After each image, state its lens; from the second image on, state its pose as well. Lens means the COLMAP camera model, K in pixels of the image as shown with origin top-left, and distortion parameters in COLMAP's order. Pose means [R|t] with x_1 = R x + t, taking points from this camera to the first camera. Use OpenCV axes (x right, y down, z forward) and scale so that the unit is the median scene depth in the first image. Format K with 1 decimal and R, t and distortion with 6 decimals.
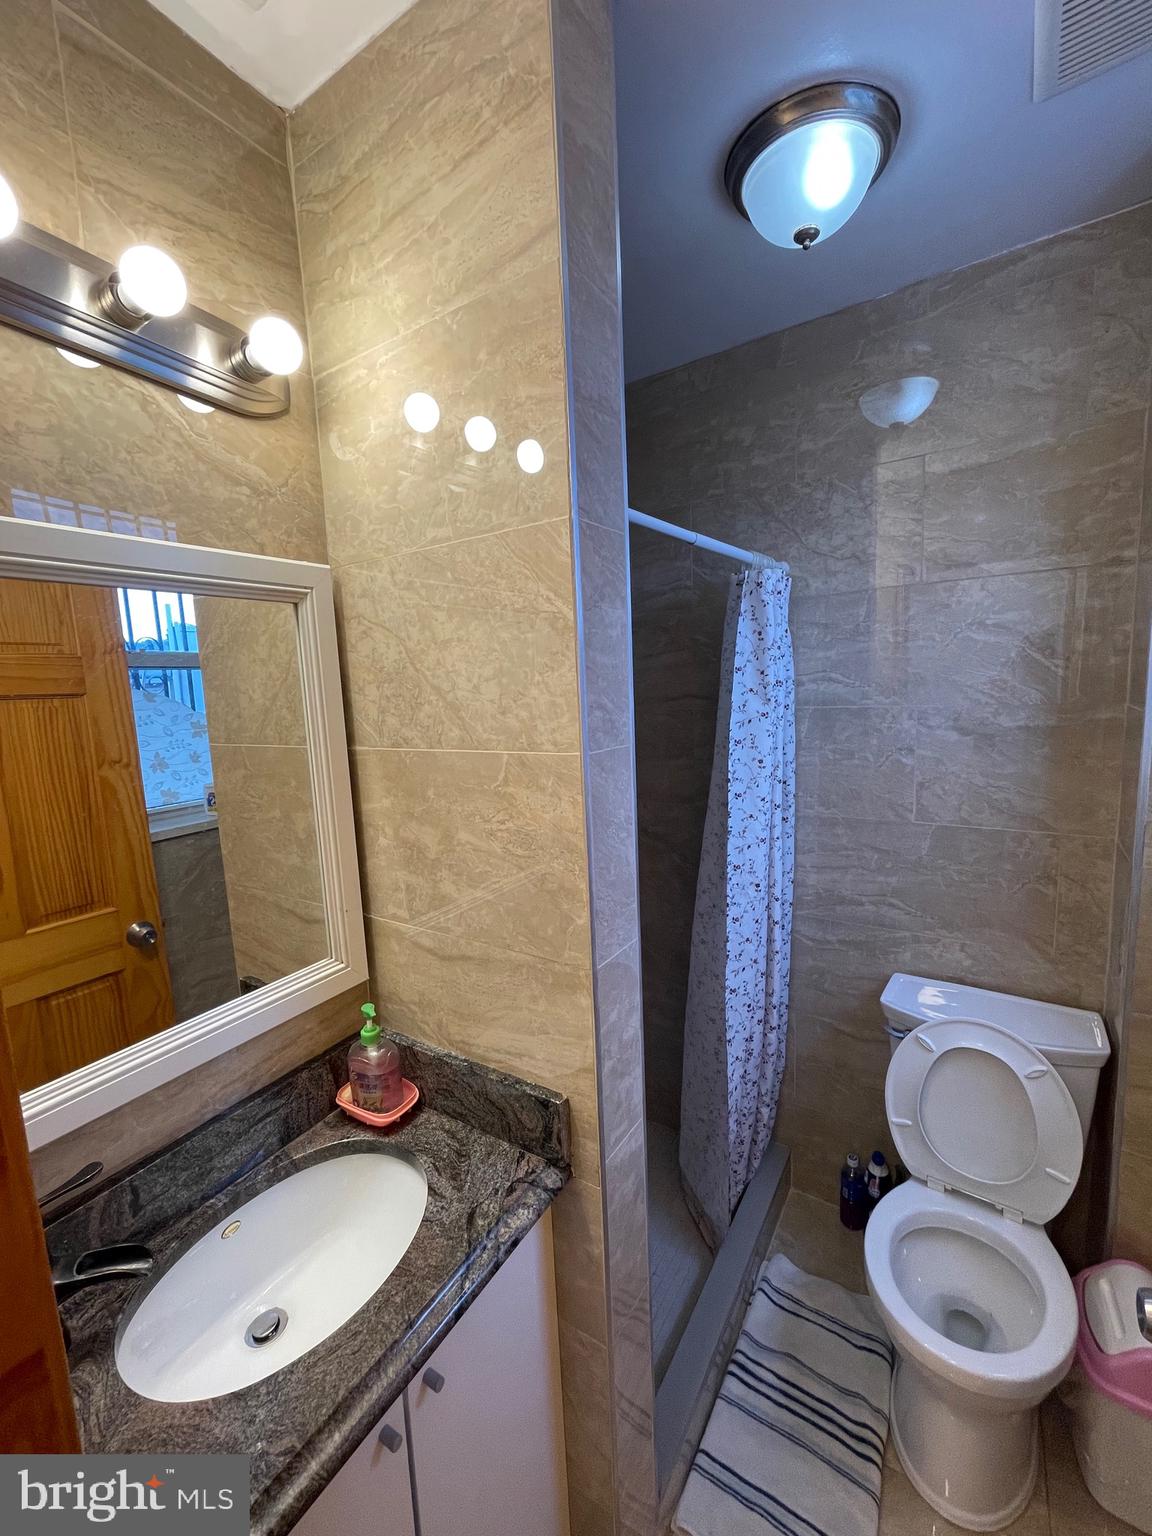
lens RADIAL K [[628.6, 0, 580.2], [0, 628.6, 770.2], [0, 0, 1]] dist [-0.003863, 0.001209]
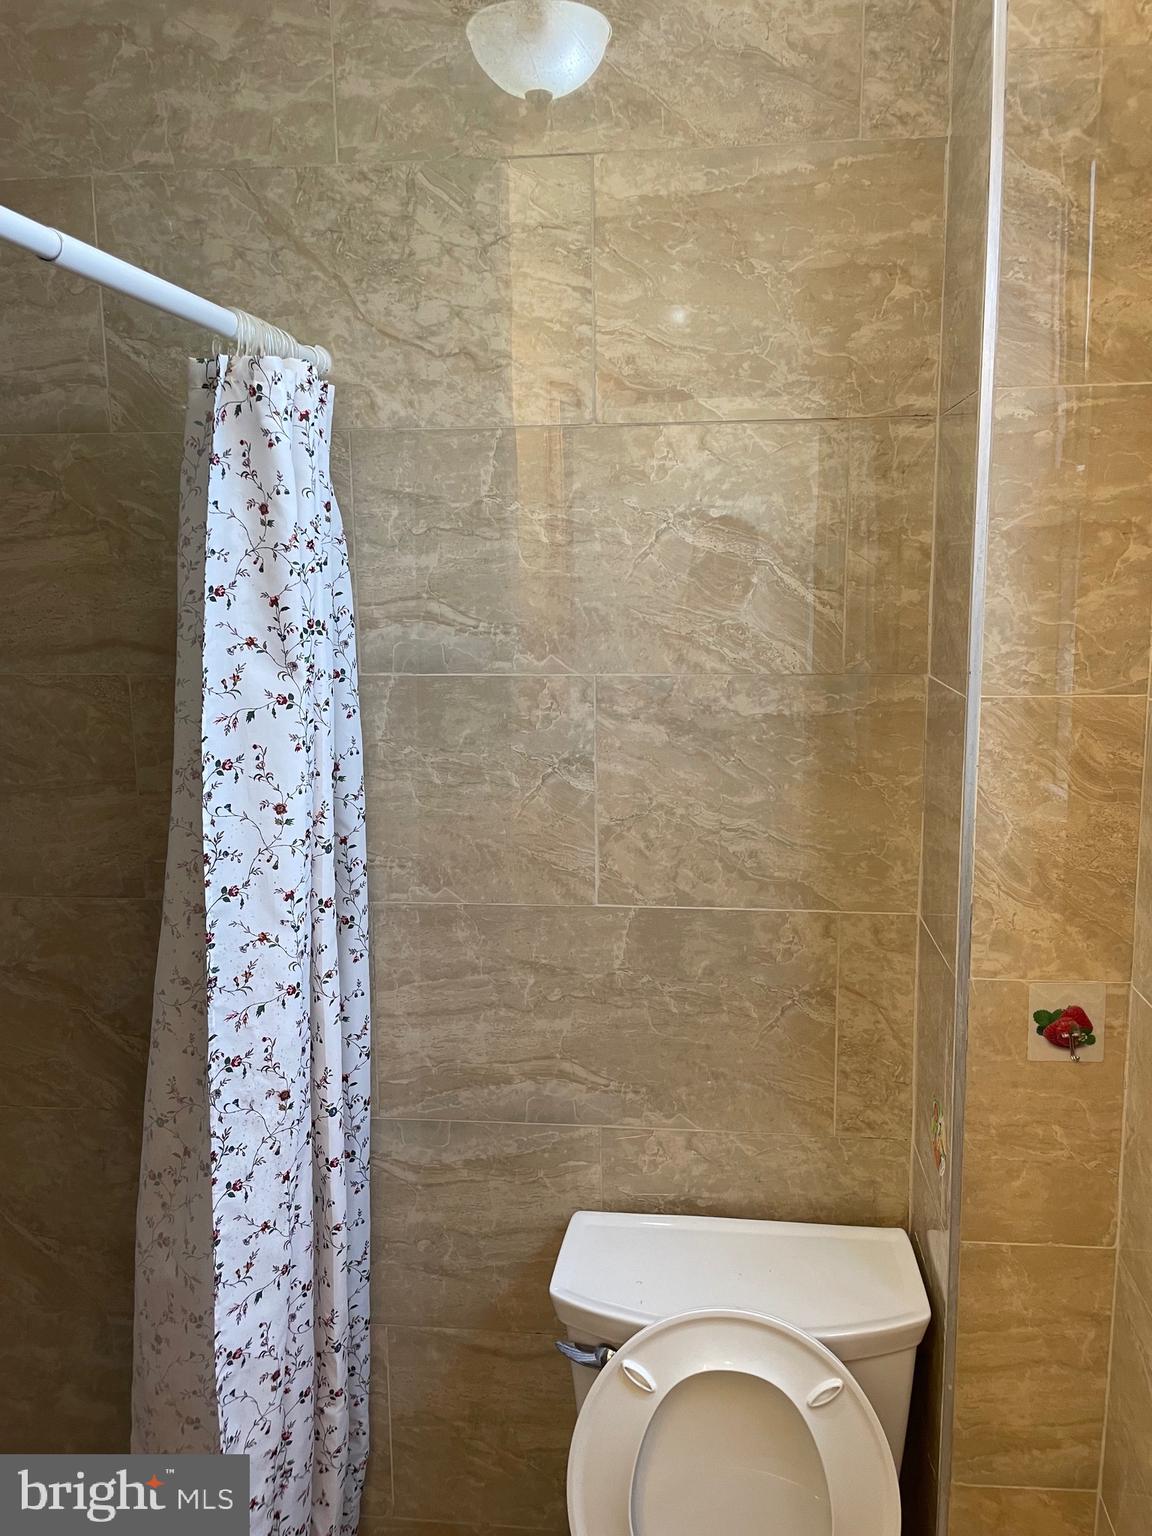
lens RADIAL K [[1168.3, 0, 576.0], [0, 1168.3, 758.8], [0, 0, 1]] dist [0.084045, -0.105630]
pose [[0.886572, -0.041497, 0.460726, 0.085172], [0.035382, 0.999134, 0.021905, -0.050817], [-0.461236, -0.003119, 0.887272, 0.168613]]
